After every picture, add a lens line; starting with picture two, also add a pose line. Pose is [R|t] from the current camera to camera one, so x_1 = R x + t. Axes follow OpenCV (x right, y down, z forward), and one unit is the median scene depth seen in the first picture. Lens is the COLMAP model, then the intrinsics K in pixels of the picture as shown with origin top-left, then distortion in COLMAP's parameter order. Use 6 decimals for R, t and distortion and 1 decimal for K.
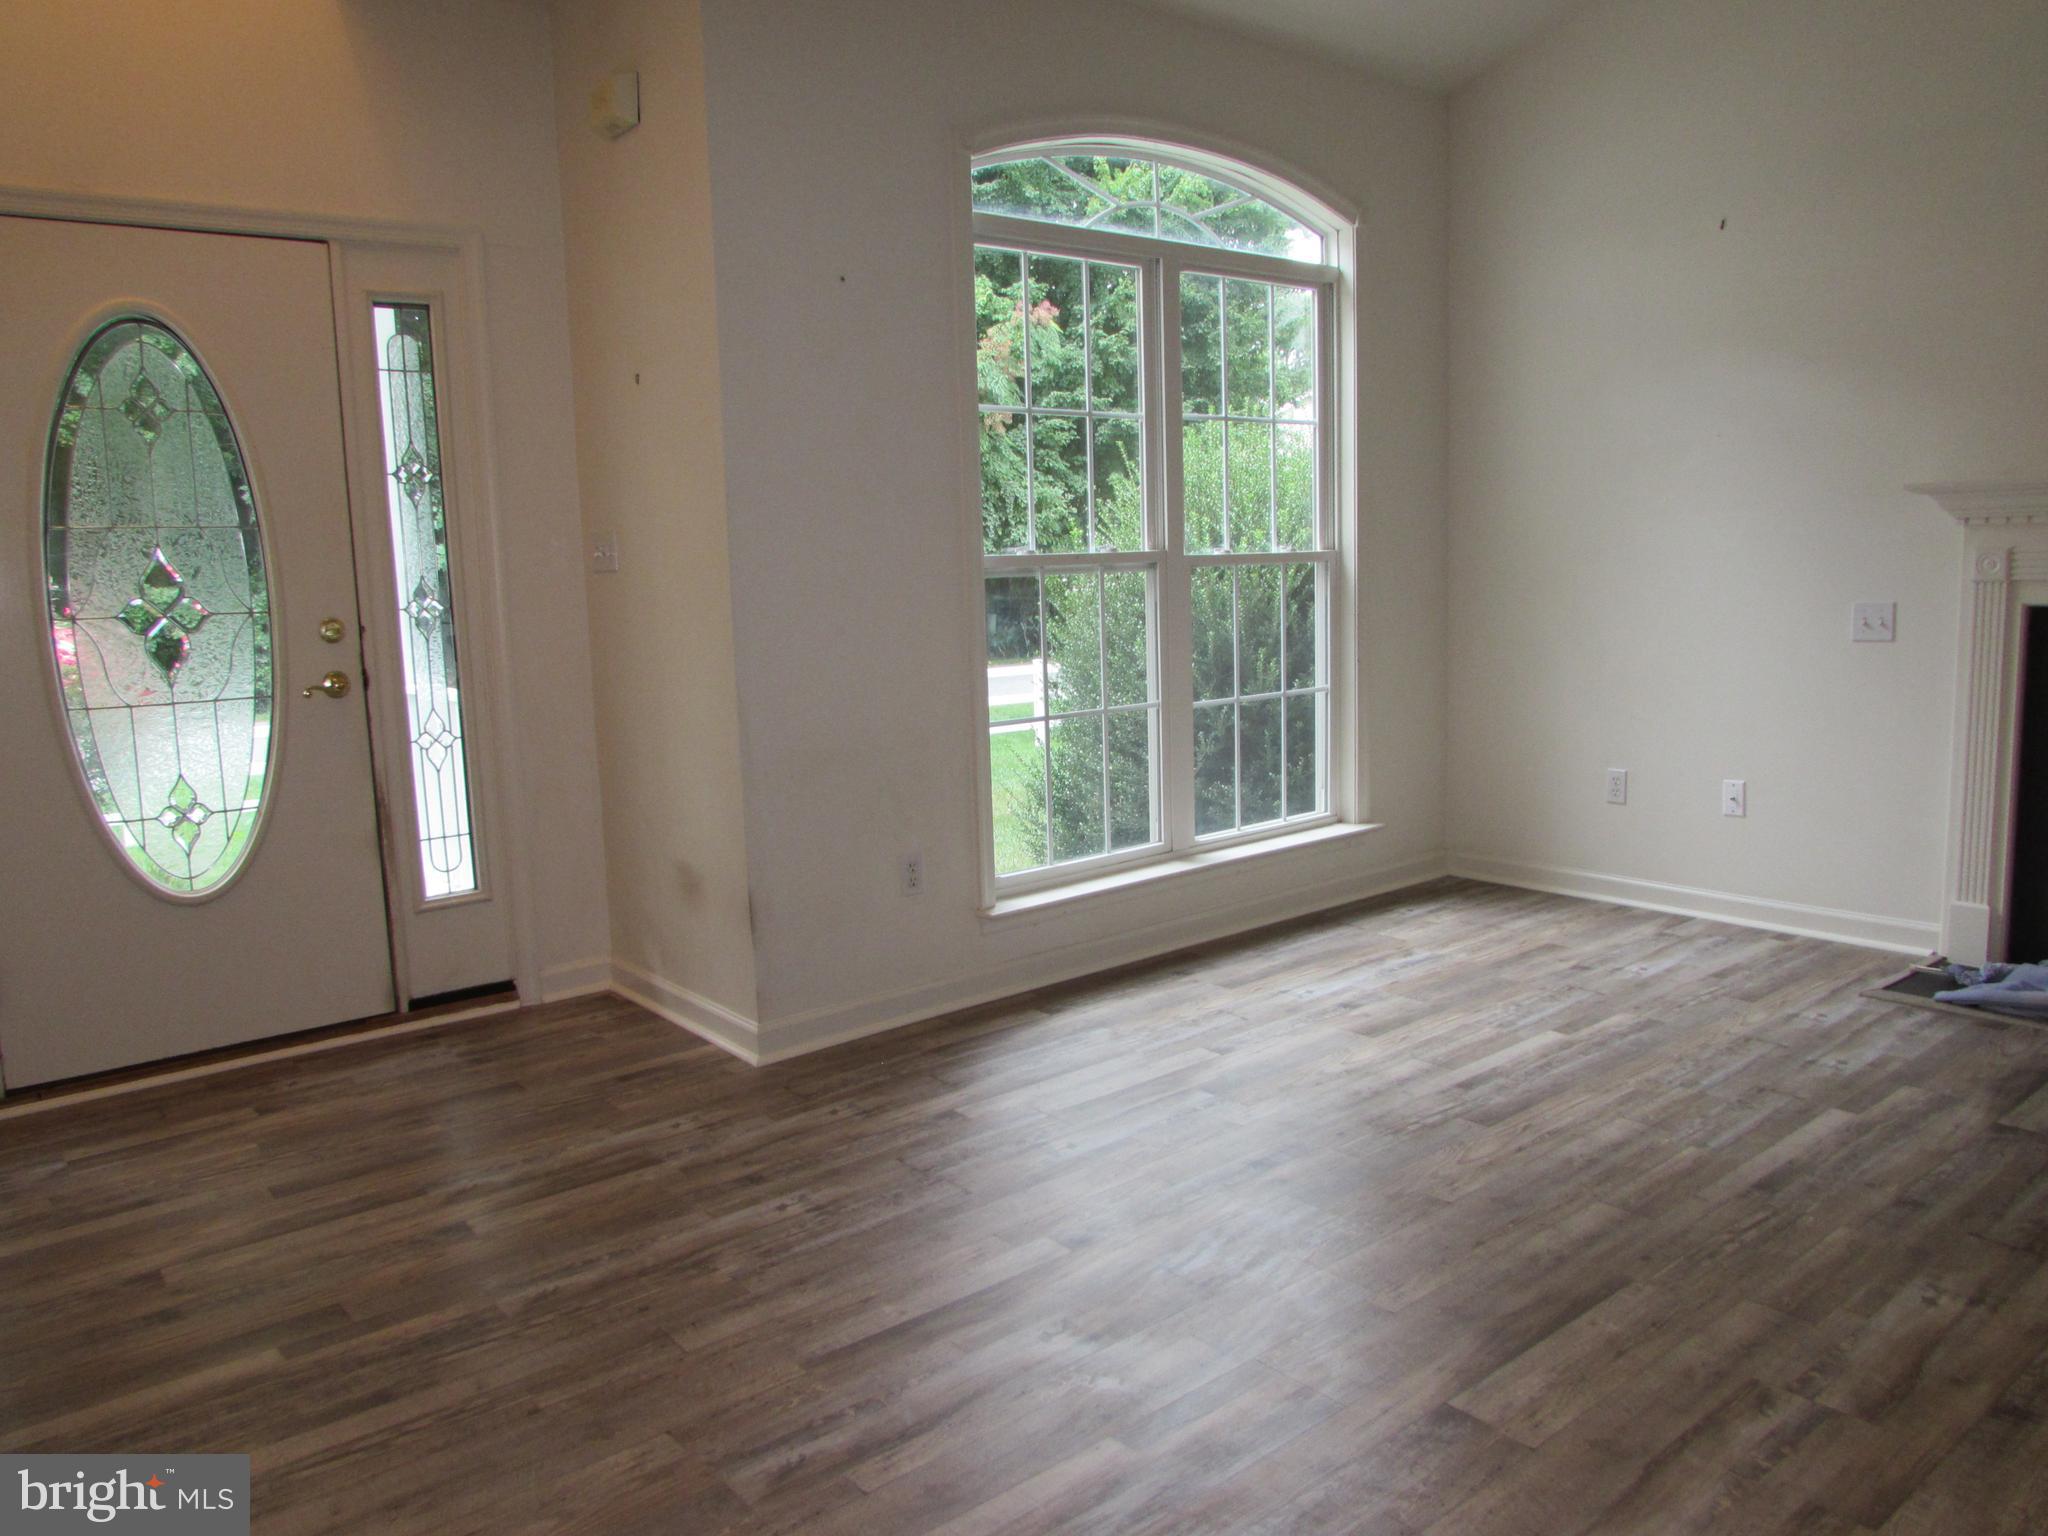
lens RADIAL K [[1485.3, 0, 1024.0], [0, 1485.3, 768.0], [0, 0, 1]] dist [-0.046980, 0.011812]
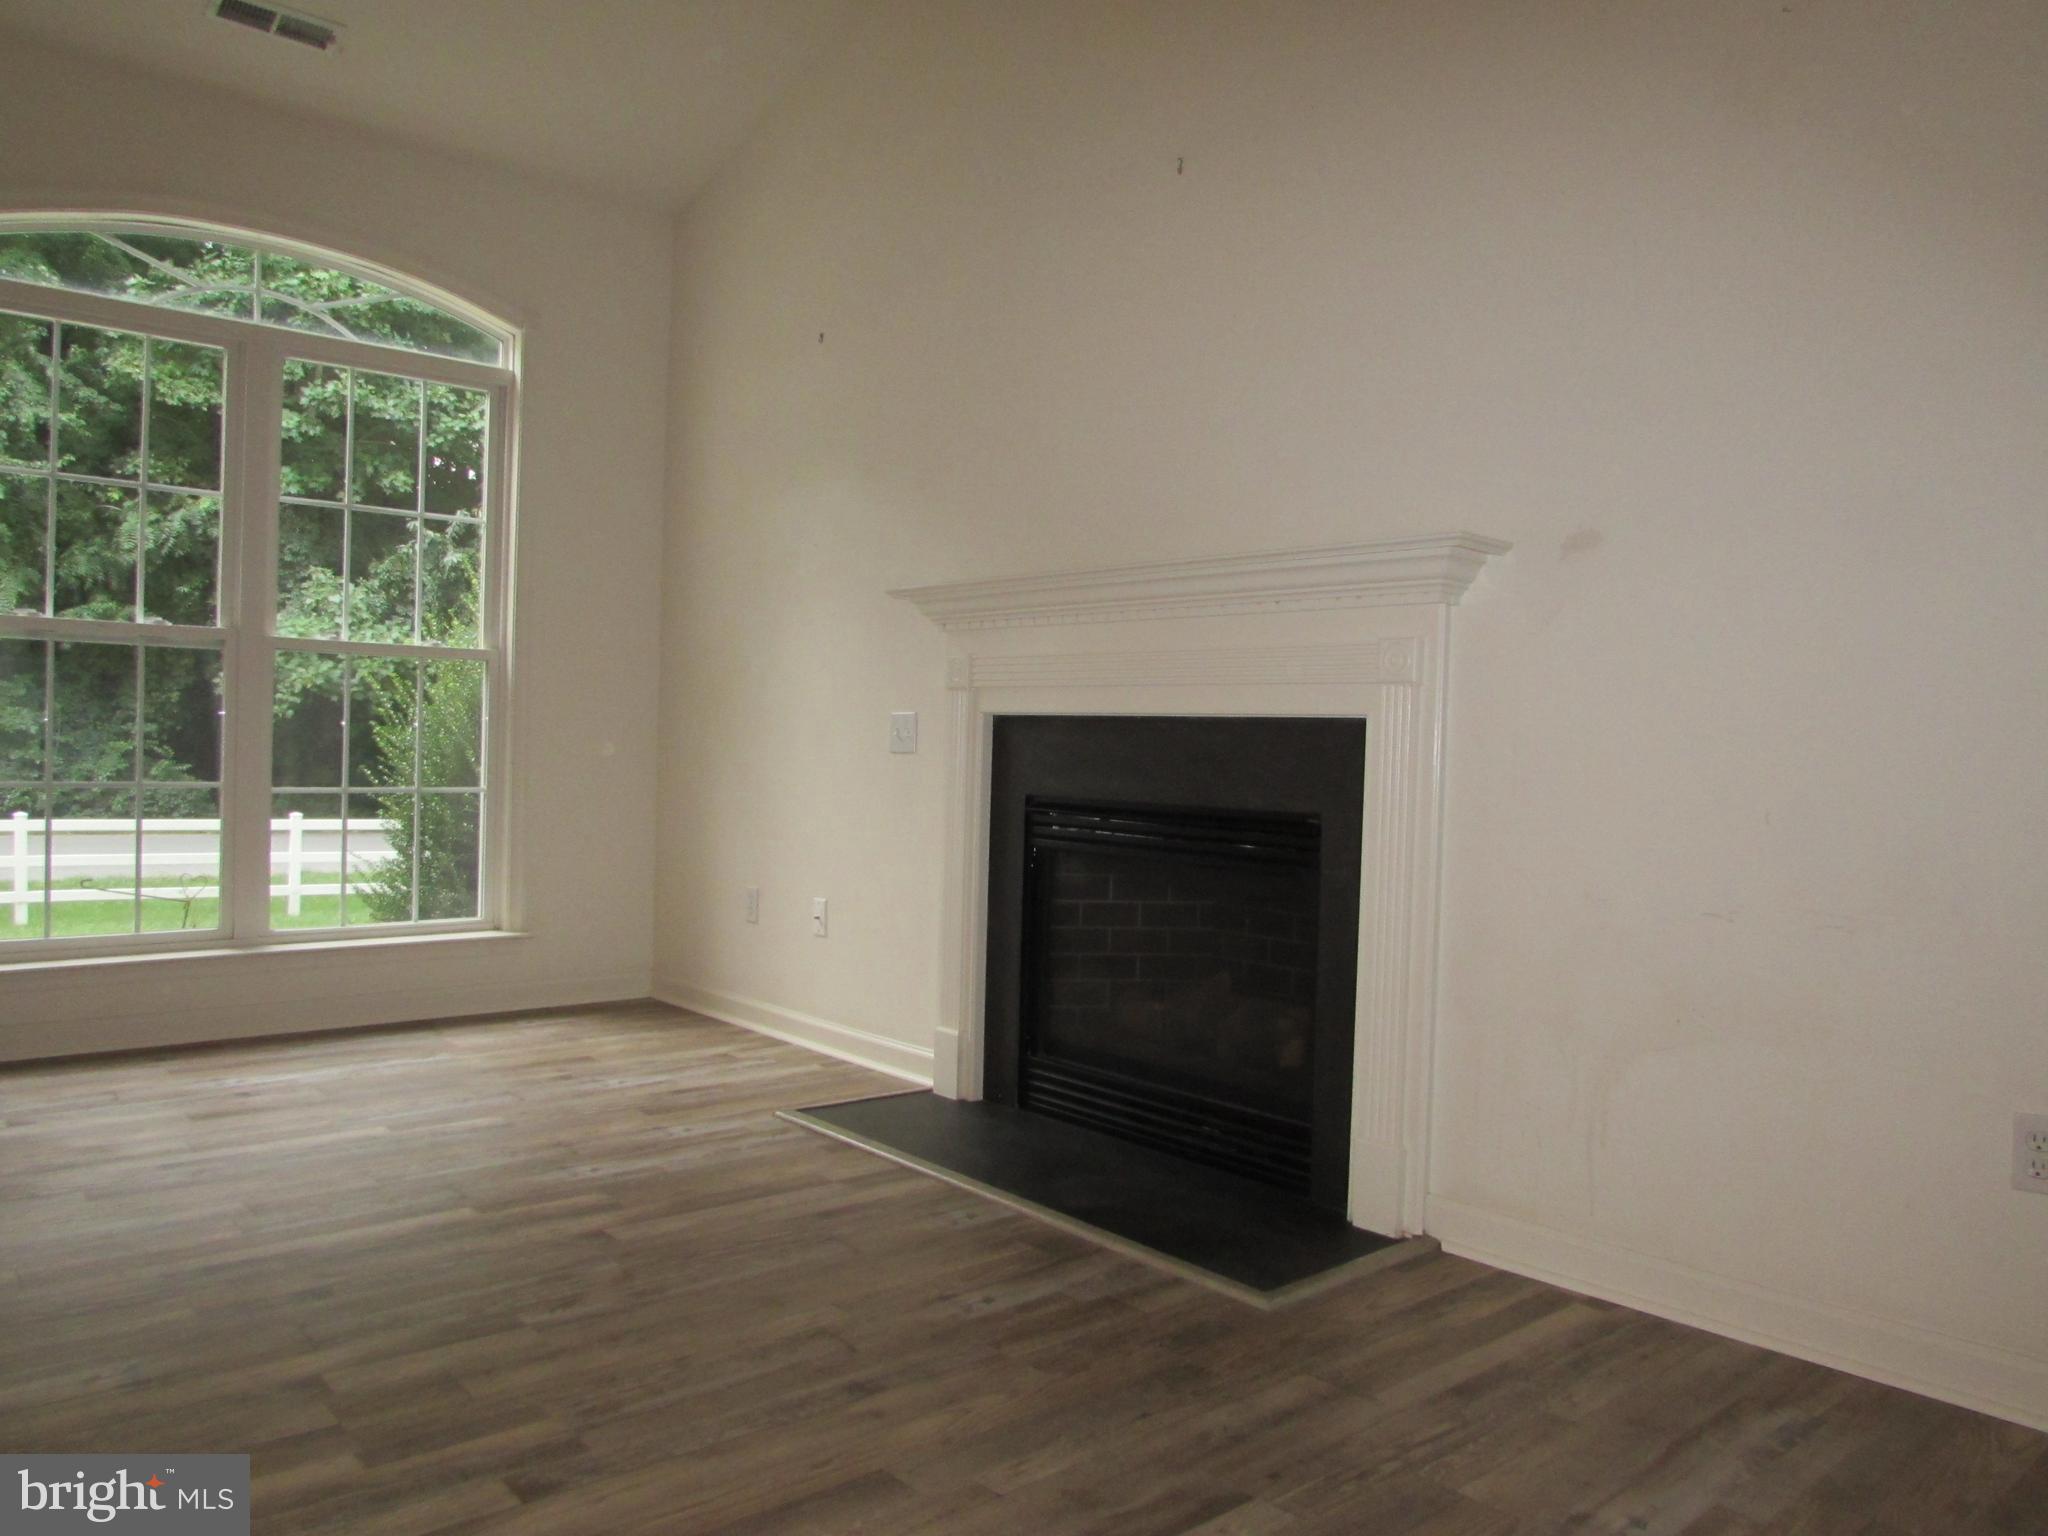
lens RADIAL K [[1485.3, 0, 1024.0], [0, 1485.3, 768.0], [0, 0, 1]] dist [-0.046980, 0.011812]
pose [[0.997822, 0.057944, 0.031536, 0.679296], [-0.053593, 0.990750, -0.124669, 0.044009], [-0.038468, 0.122707, 0.991697, 0.027124]]
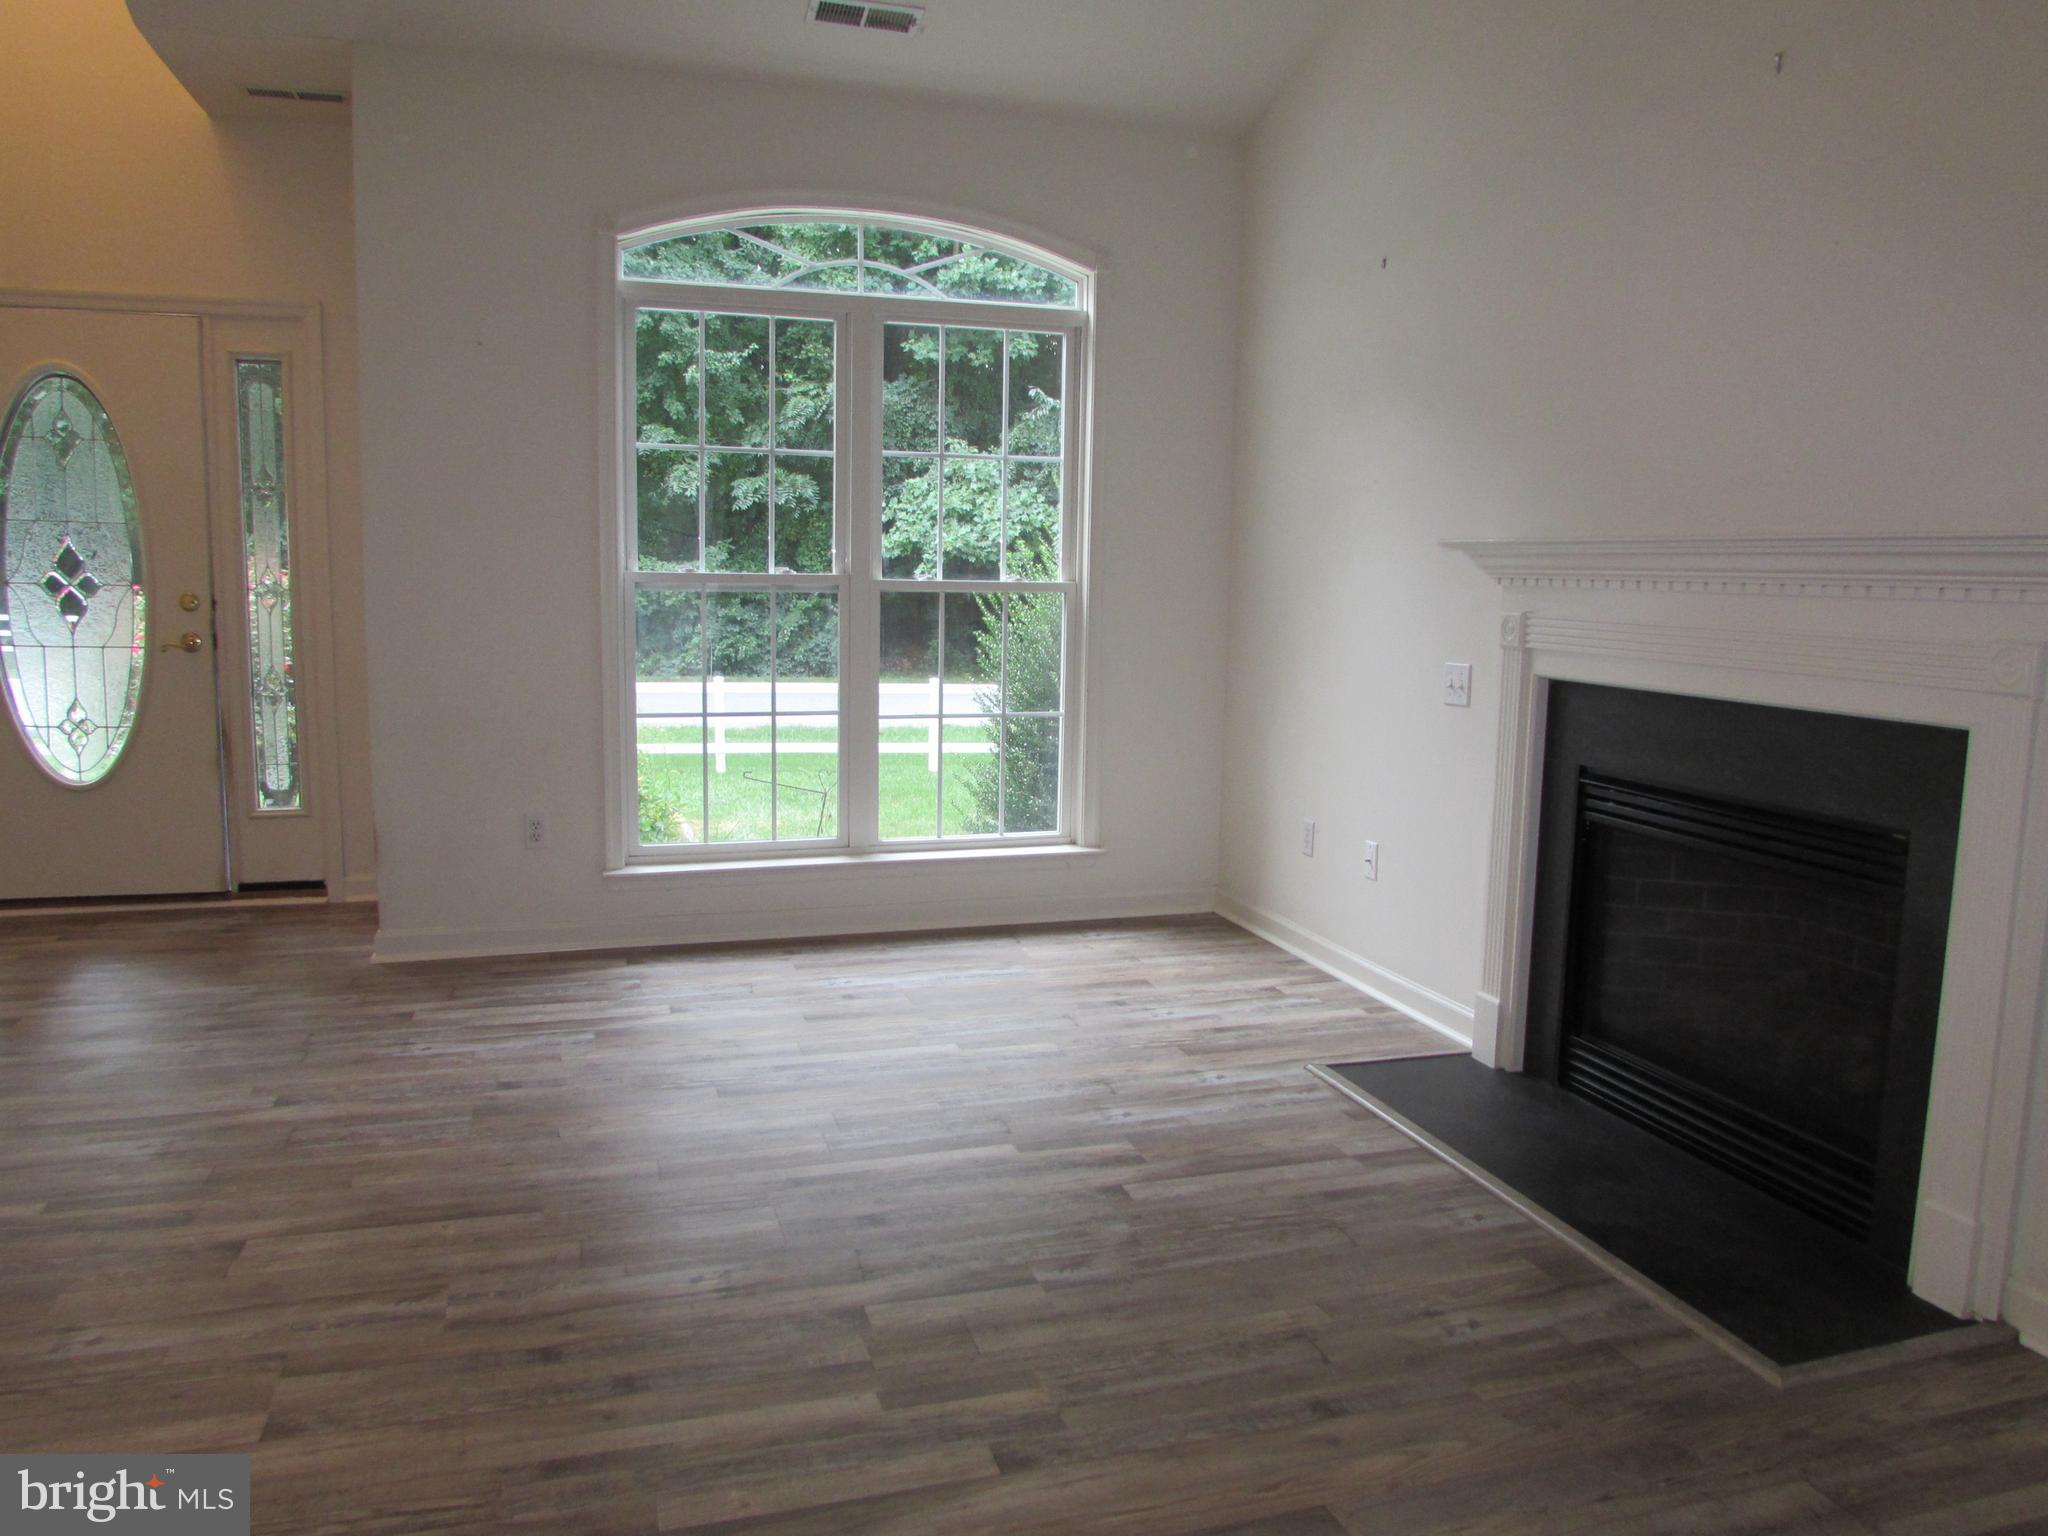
lens RADIAL K [[1491.1, 0, 1028.6], [0, 1491.1, 758.4], [0, 0, 1]] dist [-0.056914, 0.020920]
pose [[0.927848, 0.095418, -0.360547, 0.724955], [-0.099380, 0.995021, 0.007582, -0.035763], [0.359475, 0.028796, 0.932710, 0.020080]]
